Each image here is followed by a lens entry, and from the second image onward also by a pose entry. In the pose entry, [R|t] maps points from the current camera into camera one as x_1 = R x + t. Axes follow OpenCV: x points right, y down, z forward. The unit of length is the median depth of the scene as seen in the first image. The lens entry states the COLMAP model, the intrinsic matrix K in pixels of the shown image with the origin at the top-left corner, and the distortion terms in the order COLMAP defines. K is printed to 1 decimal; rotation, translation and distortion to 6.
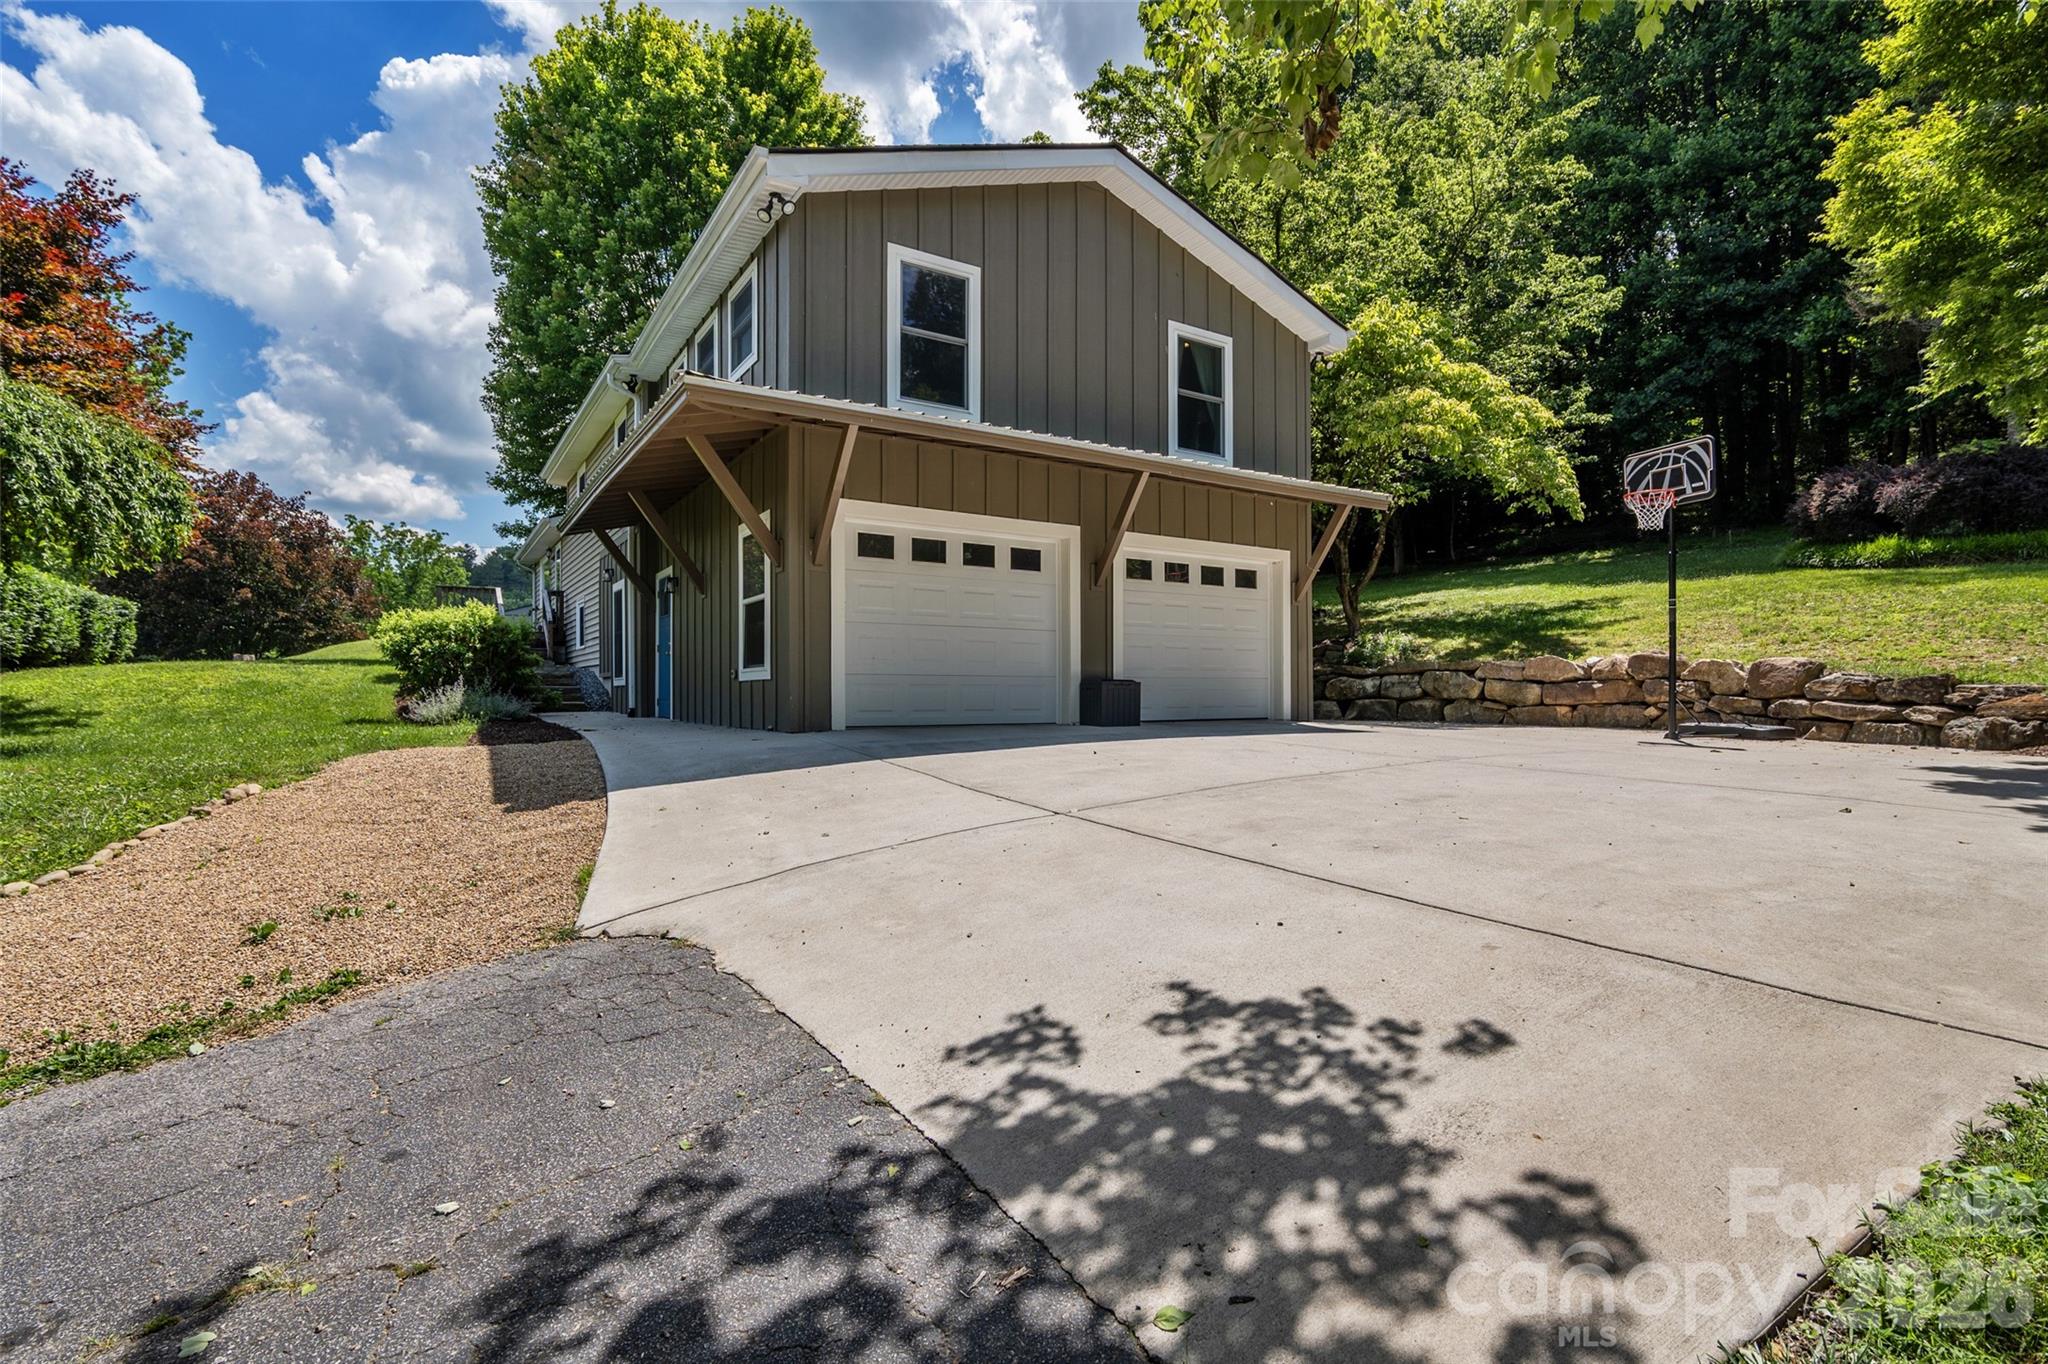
lens RADIAL K [[939.4, 0, 1030.5], [0, 939.4, 675.0], [0, 0, 1]] dist [-0.019447, 0.000133]
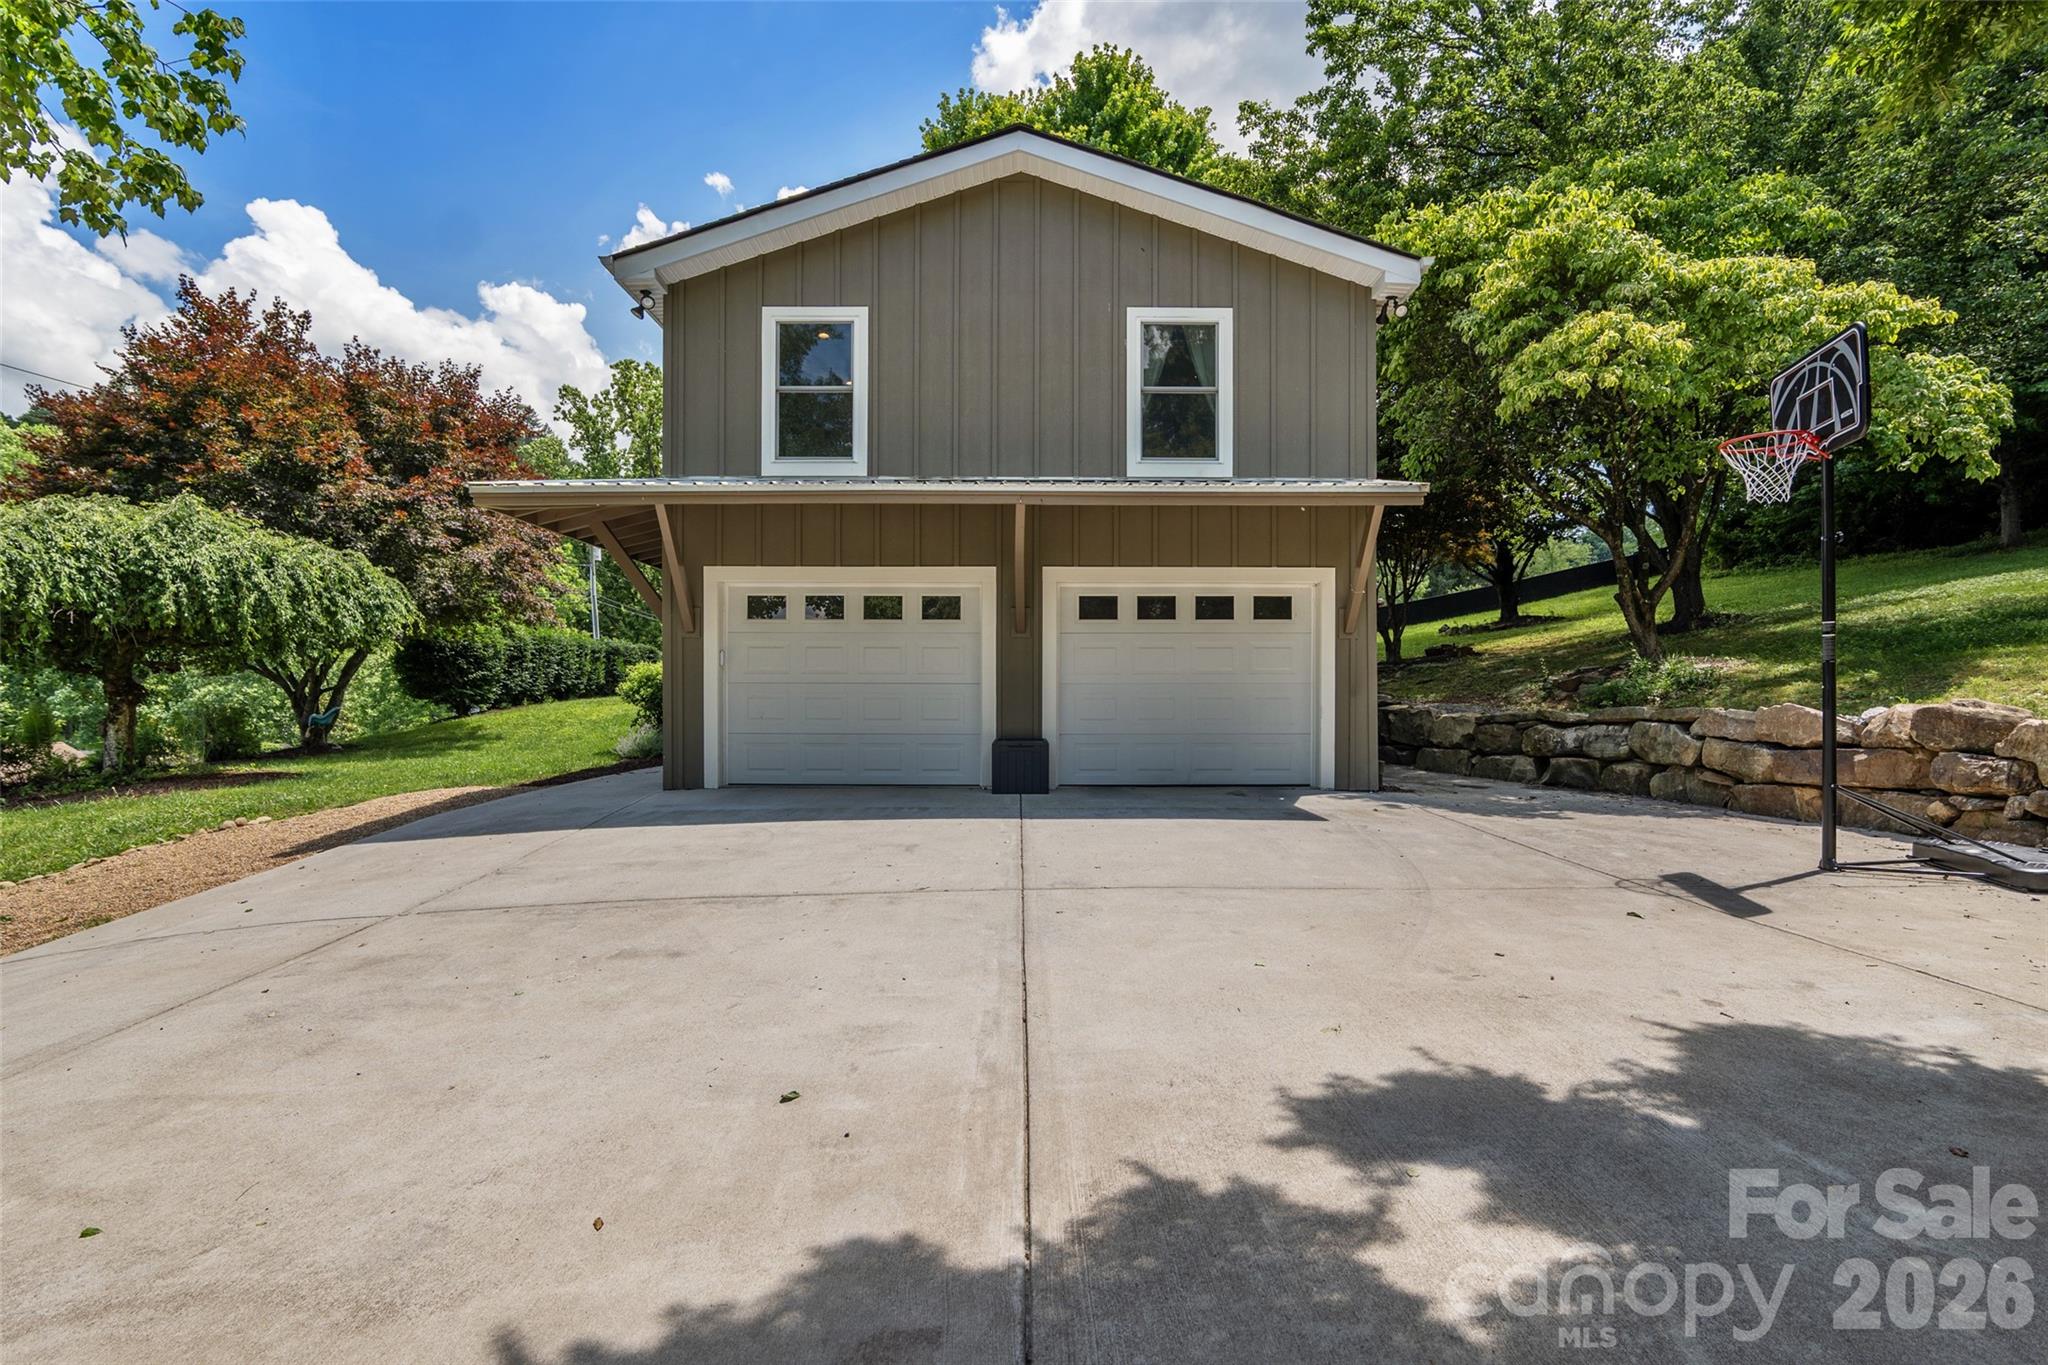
lens RADIAL K [[939.4, 0, 1027.7], [0, 939.4, 699.5], [0, 0, 1]] dist [-0.019447, 0.000133]
pose [[0.846858, 0.000535, -0.531819, 0.515630], [0.007750, 0.999881, 0.013348, -0.040772], [0.531762, -0.015426, 0.846753, 0.239476]]
